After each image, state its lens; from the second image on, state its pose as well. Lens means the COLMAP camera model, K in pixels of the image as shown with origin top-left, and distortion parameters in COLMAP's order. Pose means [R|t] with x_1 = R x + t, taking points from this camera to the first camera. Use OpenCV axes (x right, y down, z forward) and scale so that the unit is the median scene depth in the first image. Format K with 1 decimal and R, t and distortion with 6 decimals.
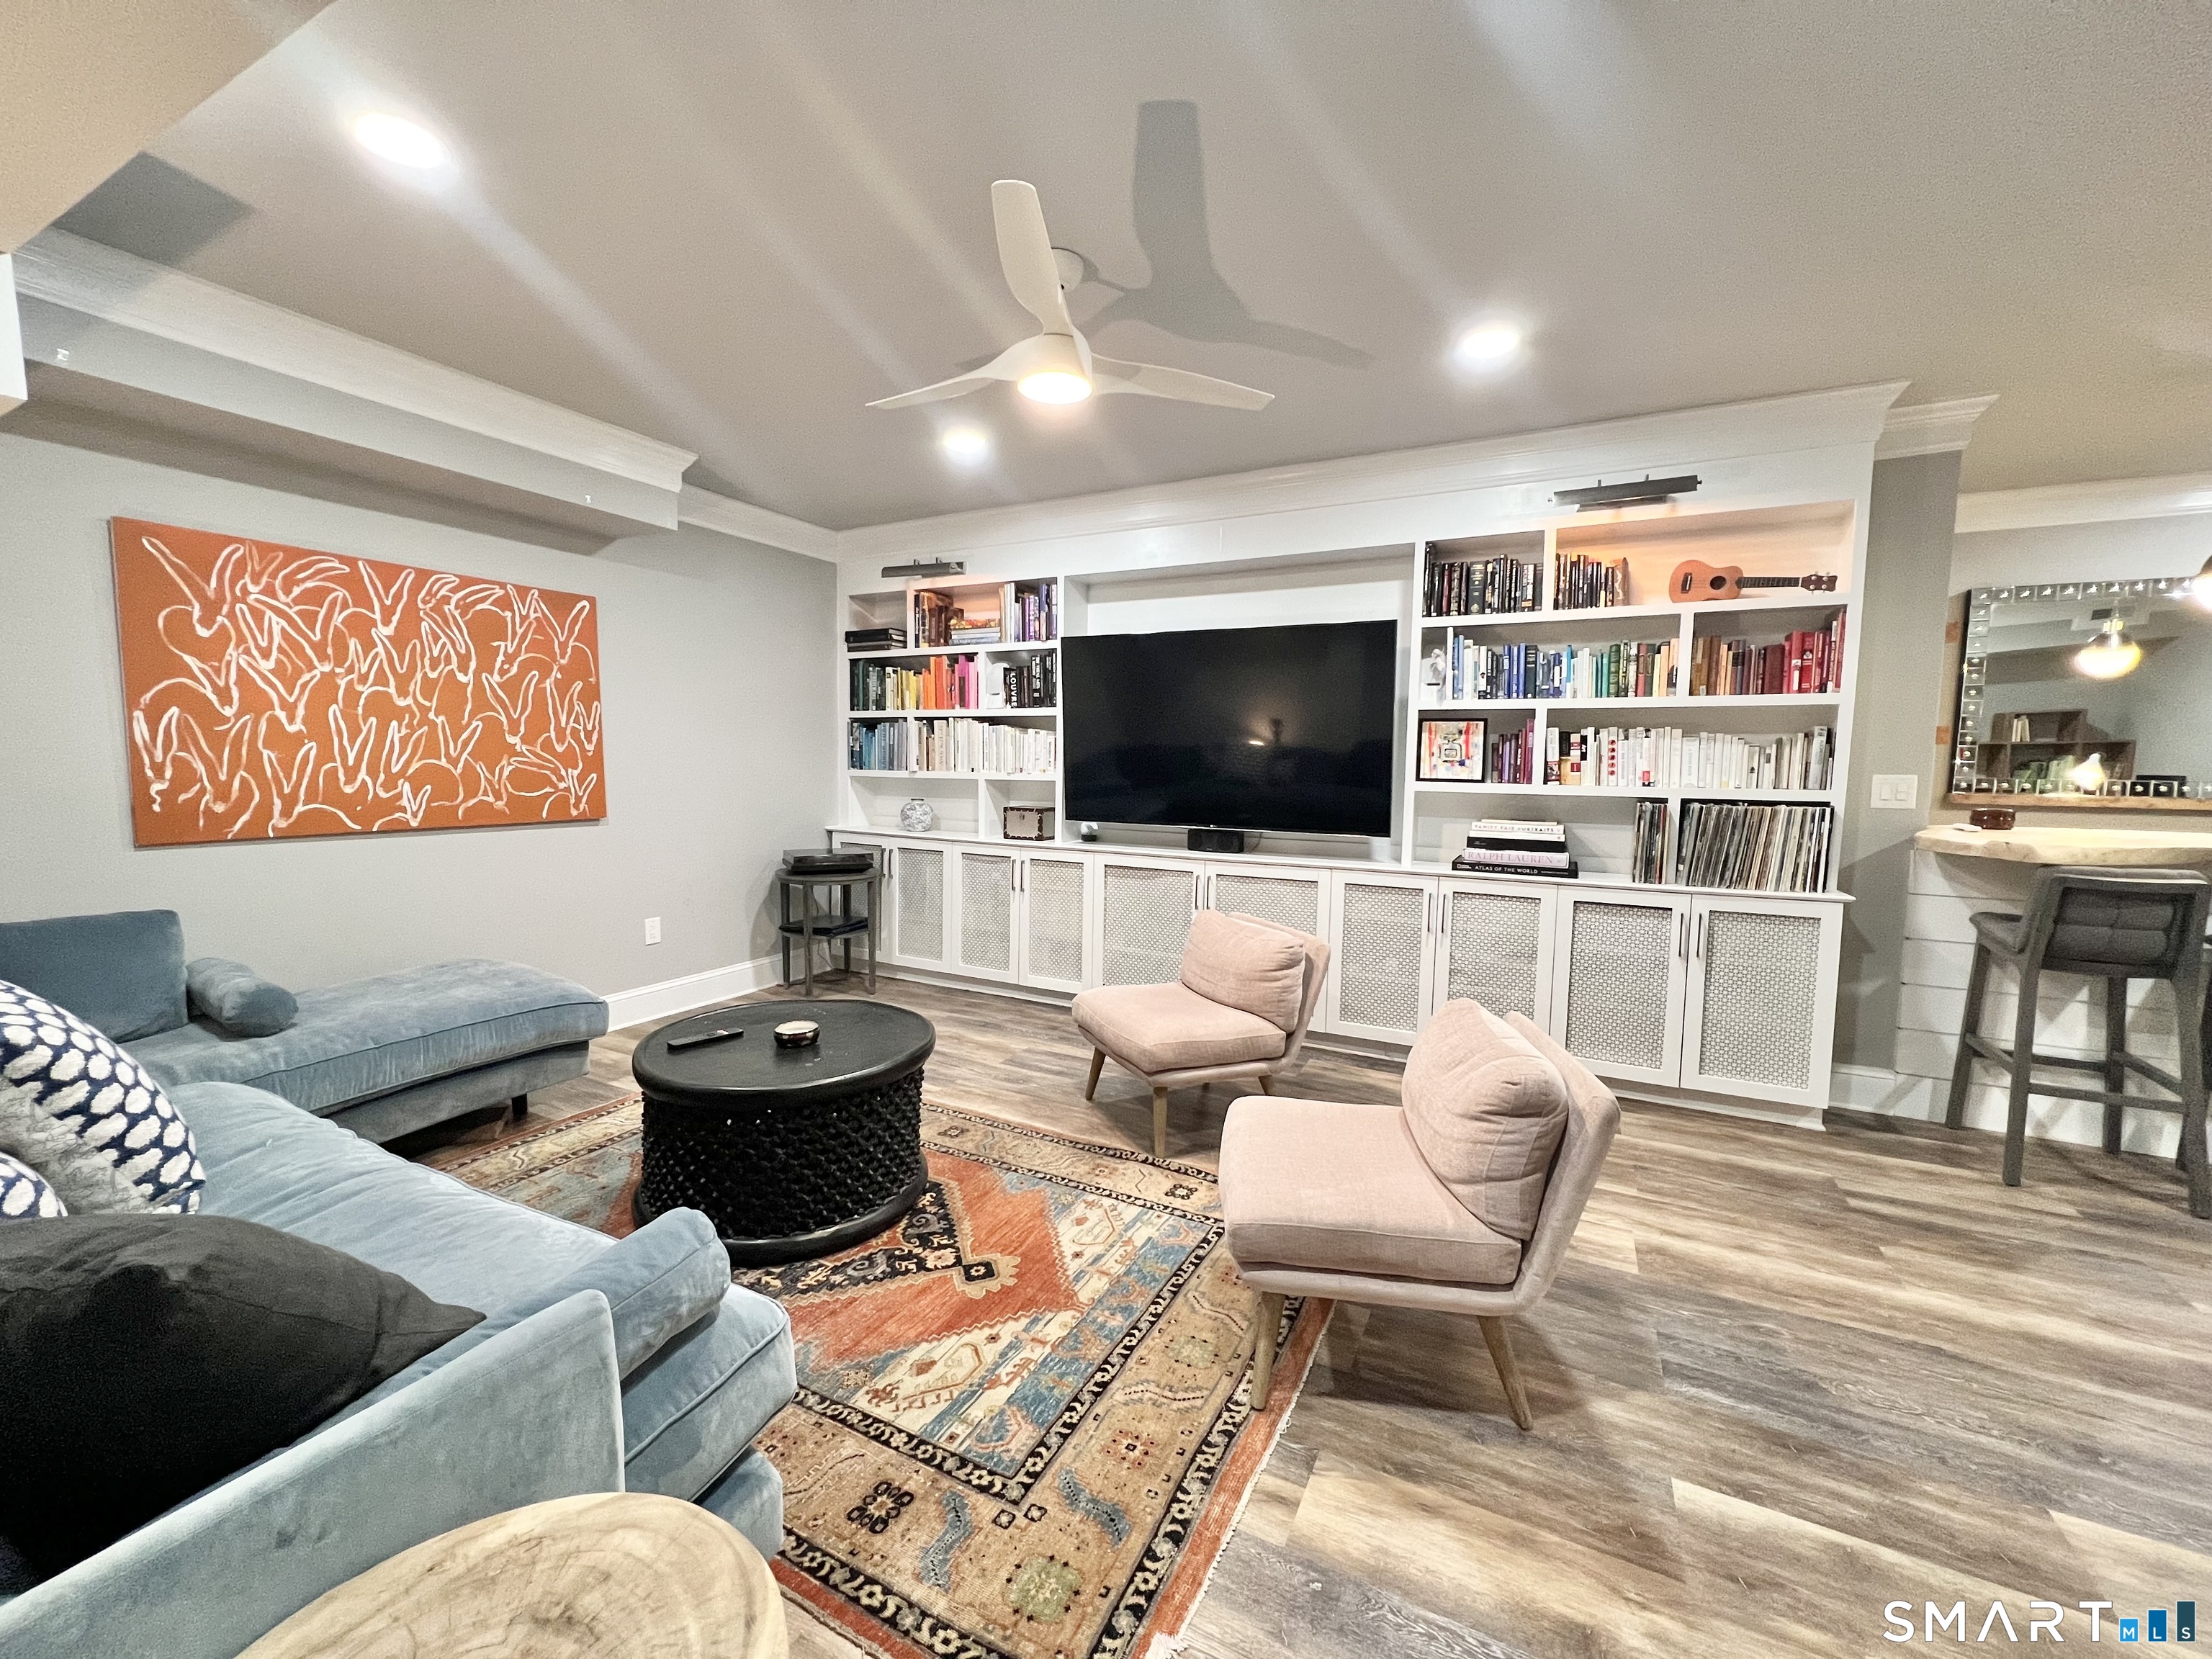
lens RADIAL K [[887.0, 0, 1106.0], [0, 887.0, 829.5], [0, 0, 1]] dist [0.015607, -0.000090]
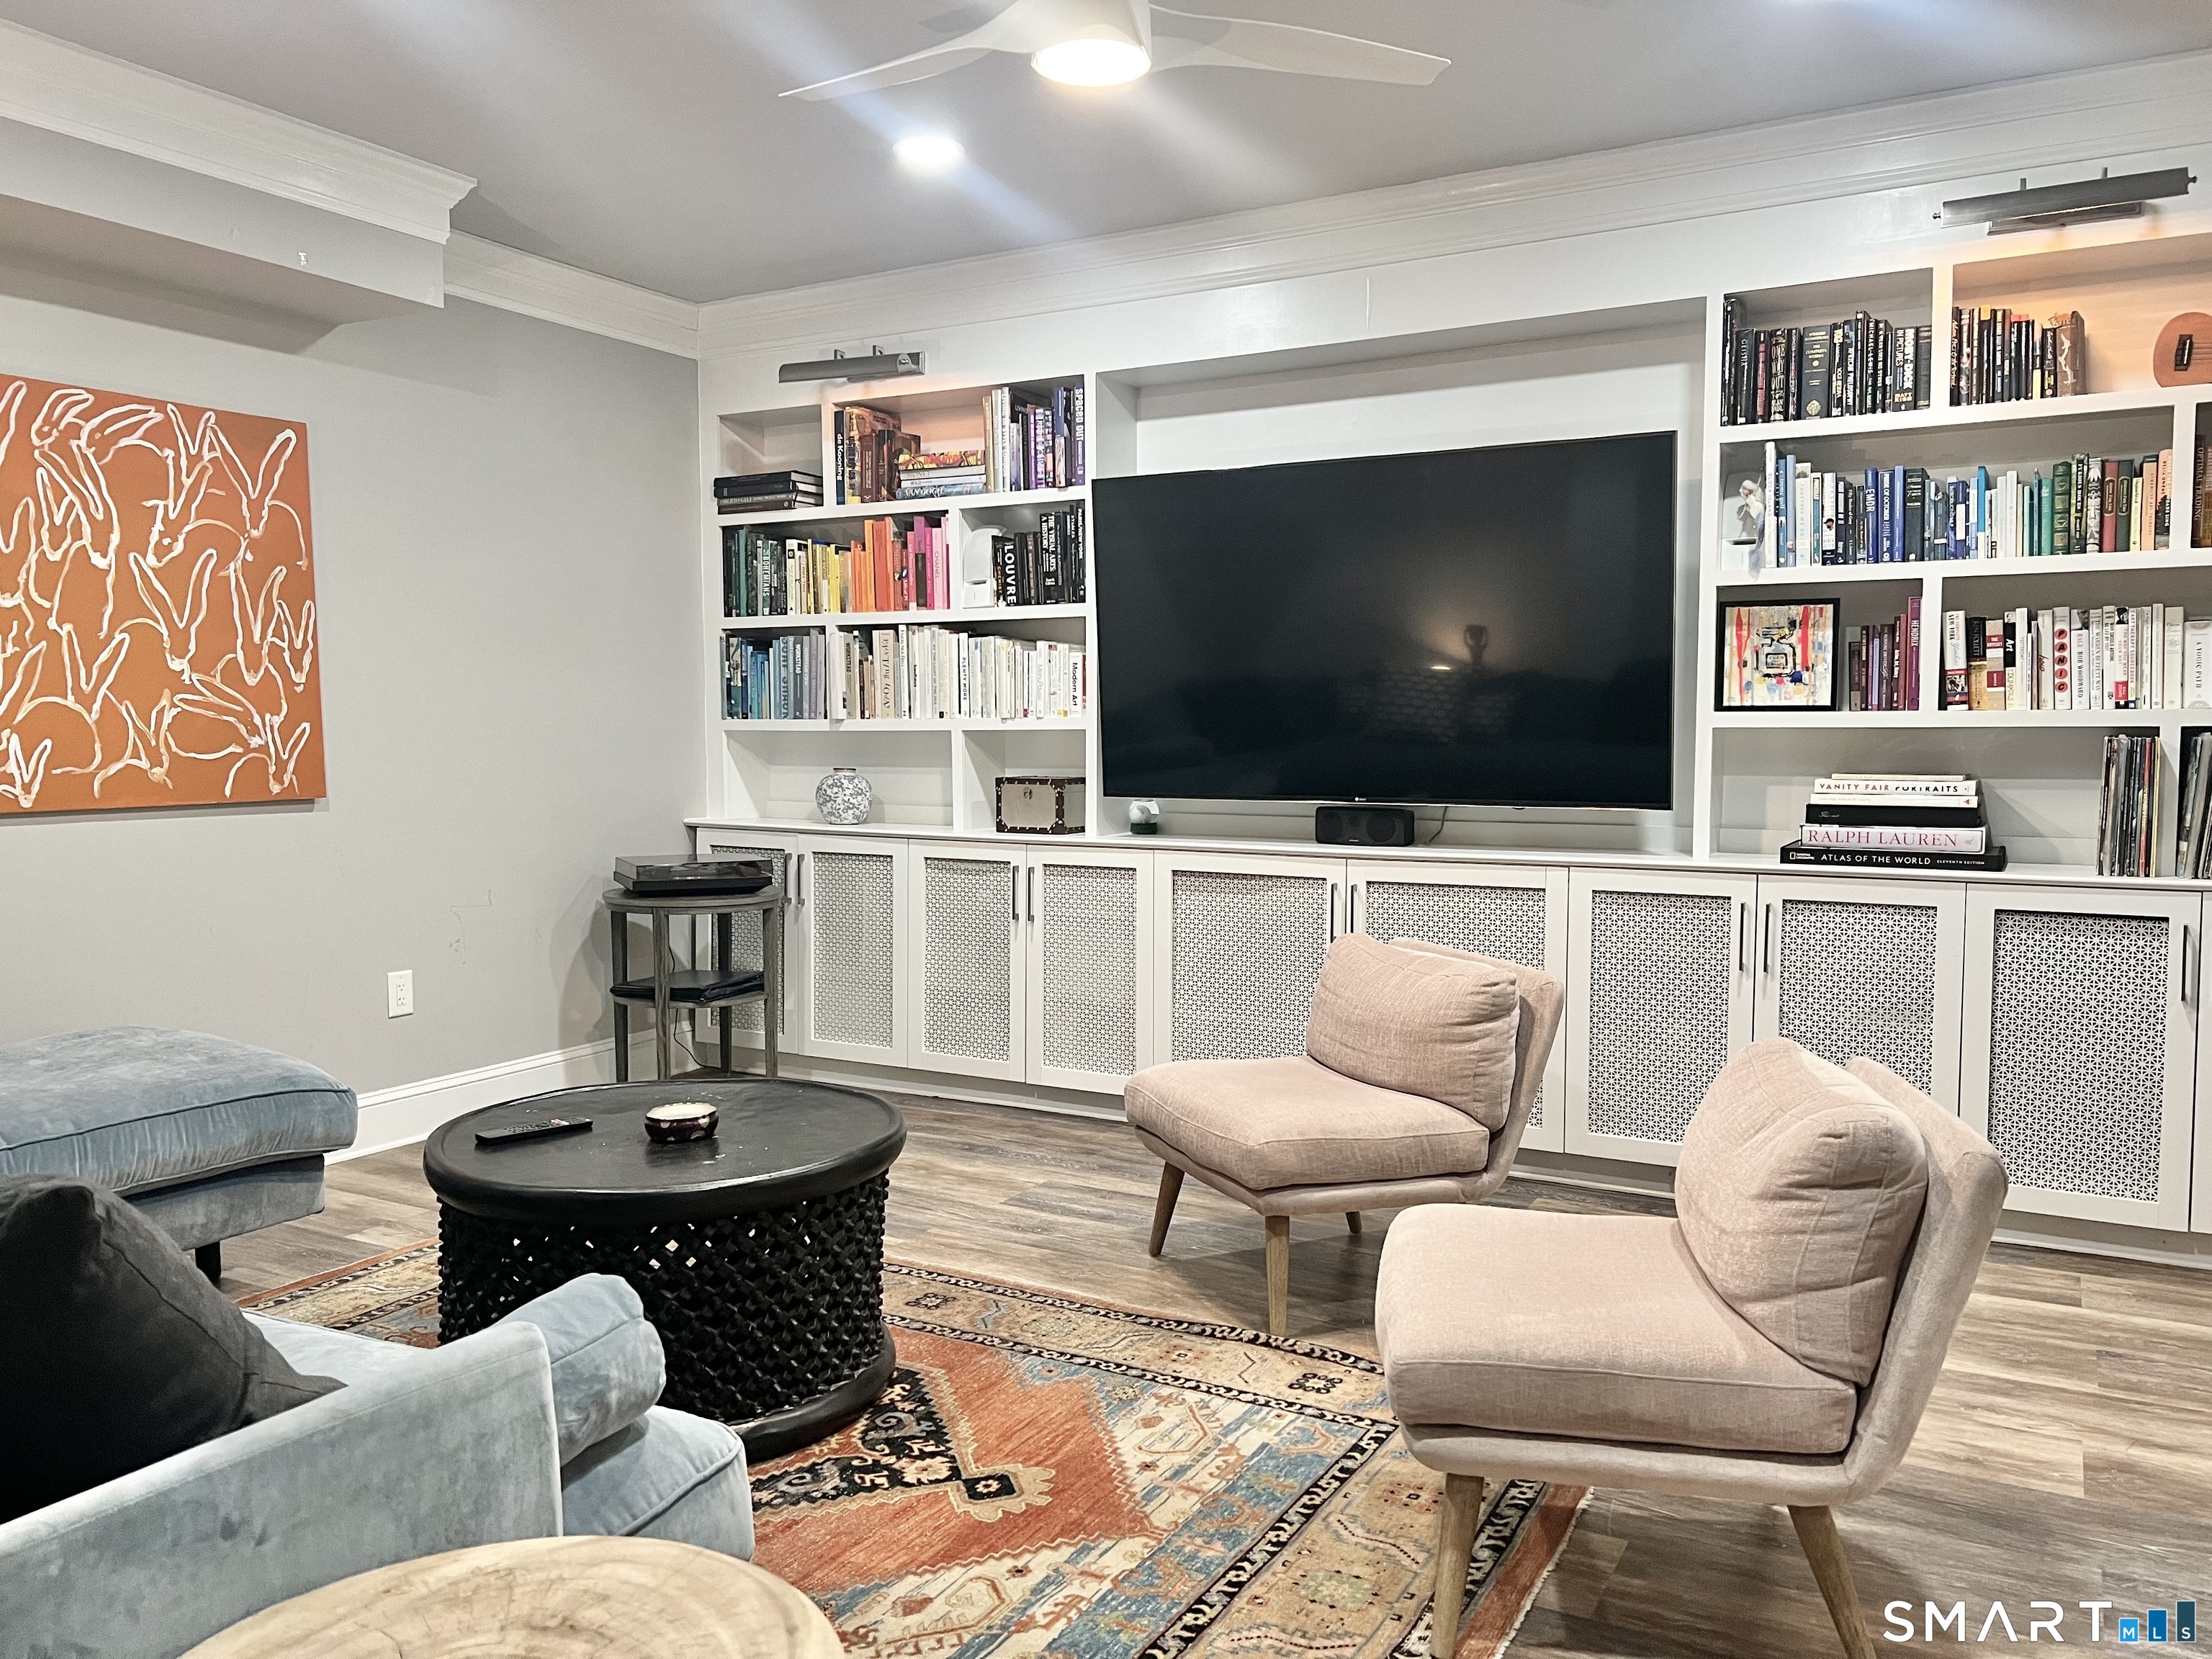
lens RADIAL K [[1651.0, 0, 1106.0], [0, 1651.0, 829.5], [0, 0, 1]] dist [0.082136, -0.072945]
pose [[0.999288, -0.013641, -0.035182, -0.009421], [0.013169, 0.999821, -0.013610, 0.036070], [0.035361, 0.013137, 0.999288, -0.104802]]
